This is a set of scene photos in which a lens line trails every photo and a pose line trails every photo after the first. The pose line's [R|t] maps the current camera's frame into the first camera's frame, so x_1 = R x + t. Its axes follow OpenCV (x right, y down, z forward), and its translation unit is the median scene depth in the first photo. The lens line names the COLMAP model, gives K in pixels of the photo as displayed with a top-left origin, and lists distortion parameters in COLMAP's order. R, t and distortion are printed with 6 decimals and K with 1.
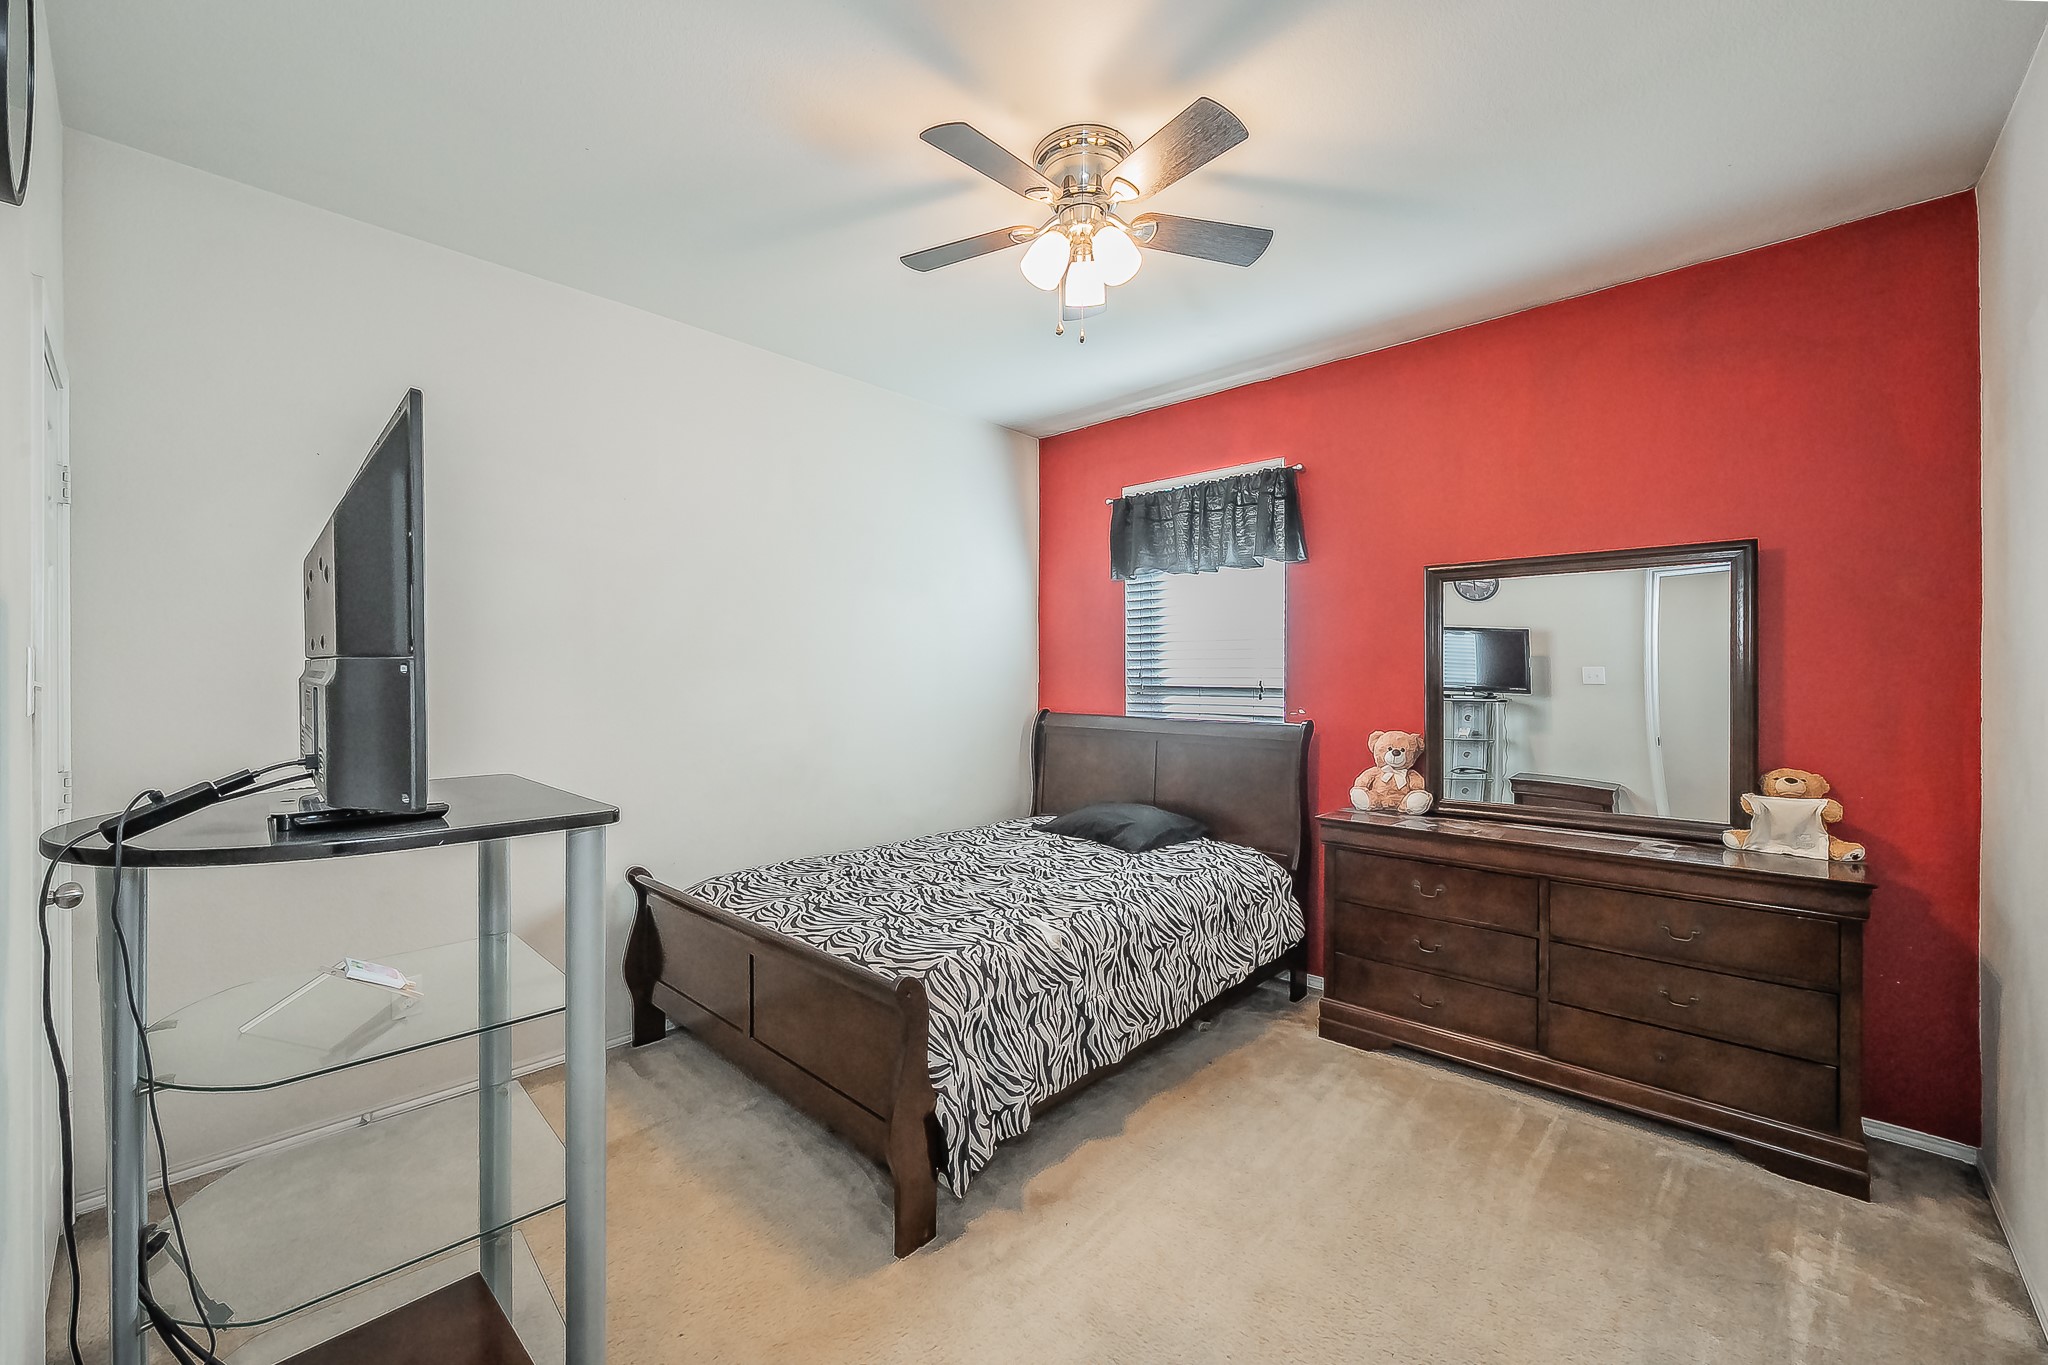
lens RADIAL K [[829.5, 0, 1024.0], [0, 829.5, 682.5], [0, 0, 1]] dist [0.000237, 0.000092]
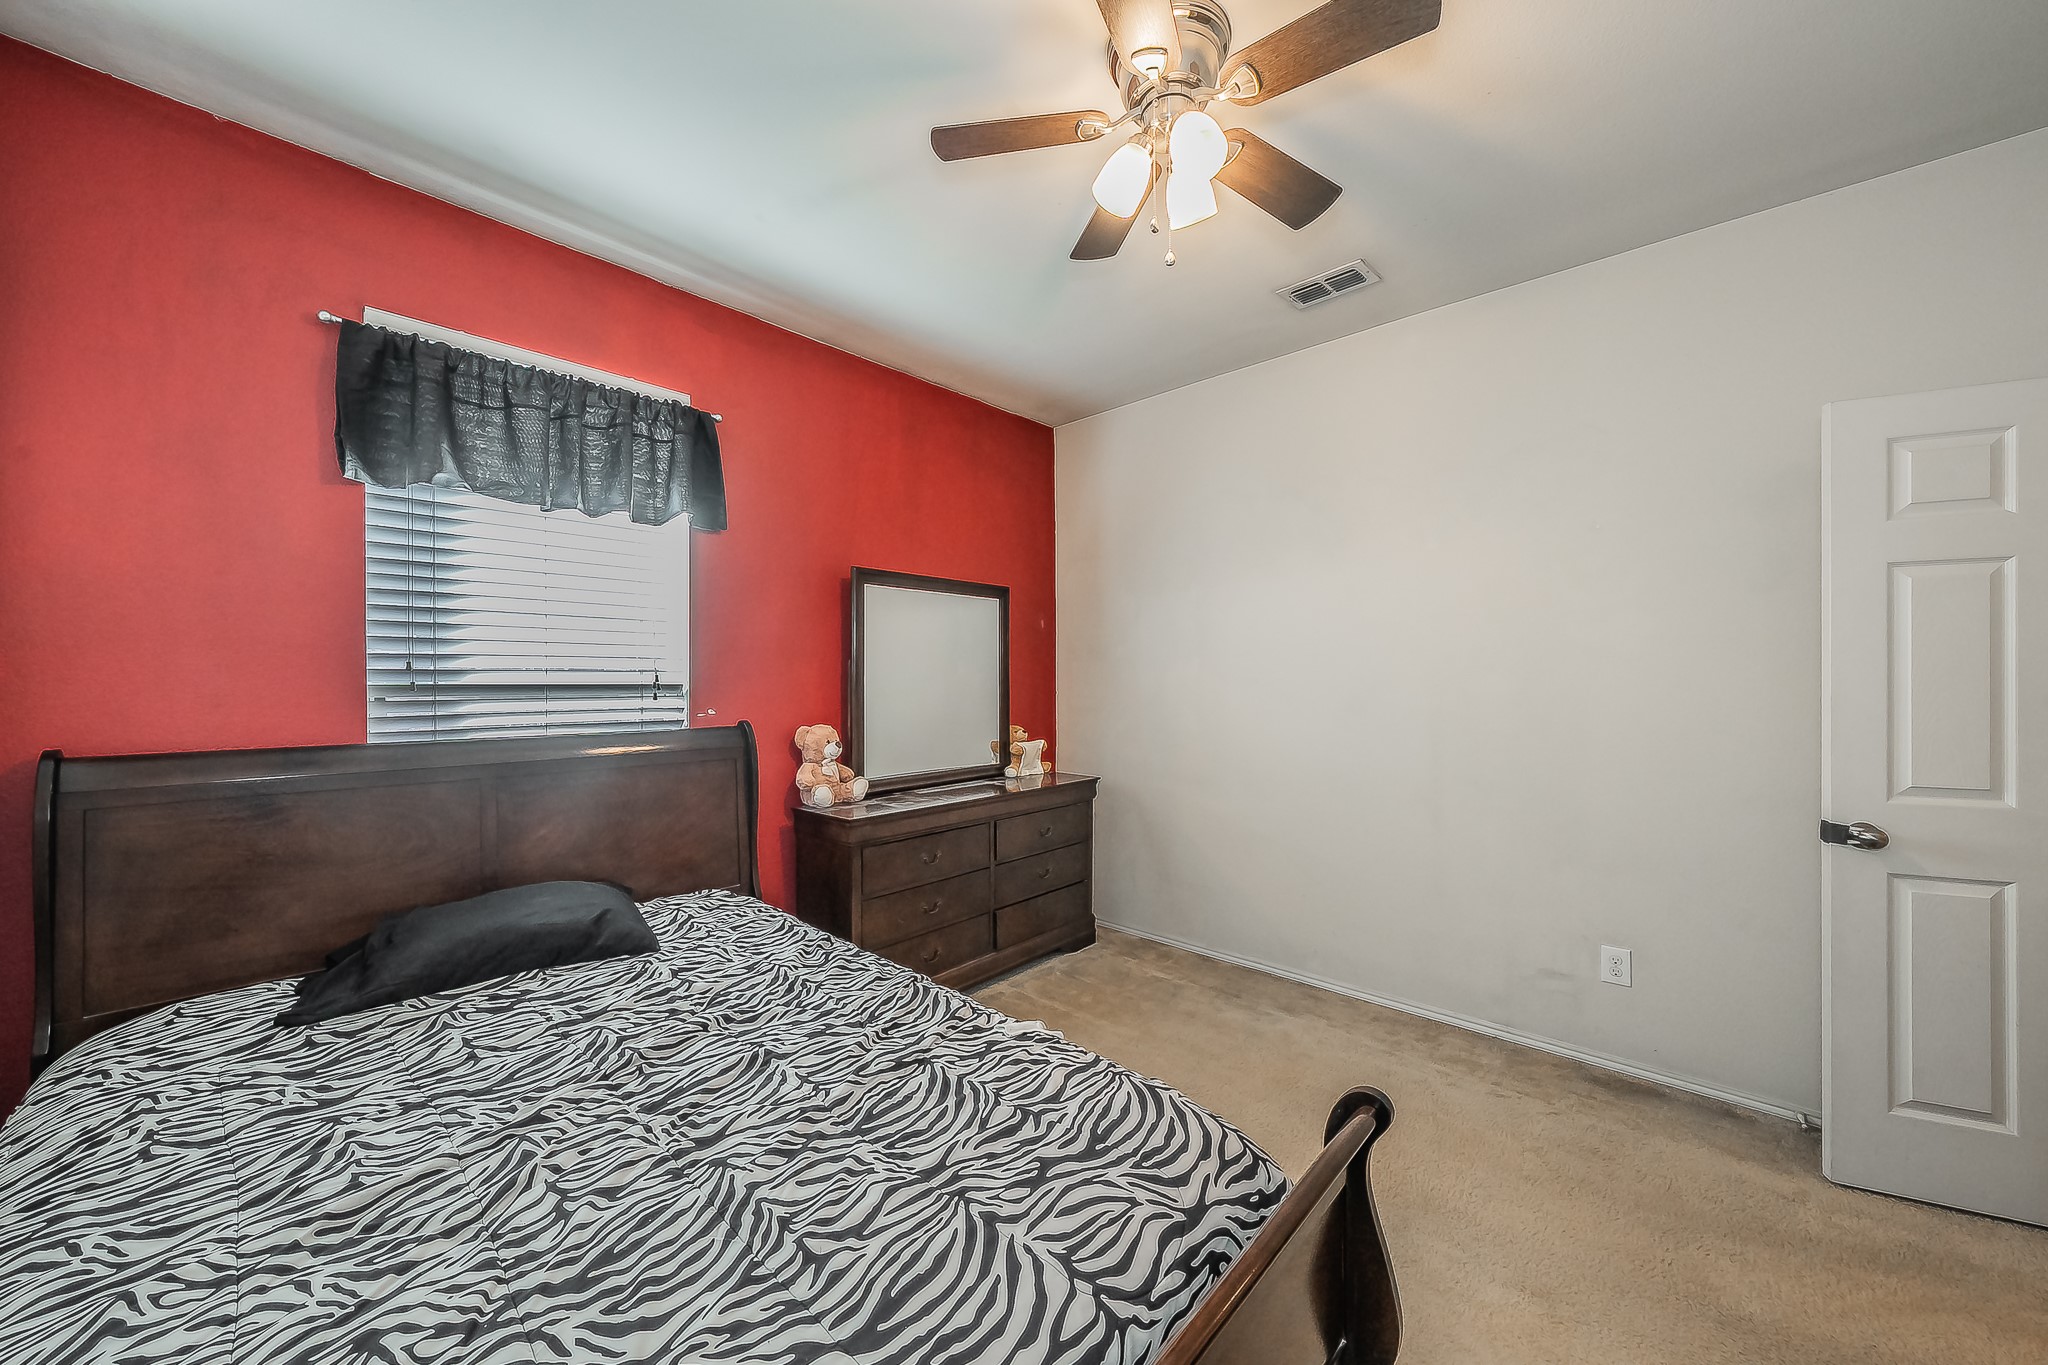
lens RADIAL K [[737.6, 0, 1024.0], [0, 737.6, 682.5], [0, 0, 1]] dist [0.000271, 0.000011]
pose [[-0.008337, -0.011192, 0.999903, -0.425462], [0.007112, 0.999911, 0.011252, -0.000829], [-0.999940, 0.007205, -0.008257, 0.722625]]
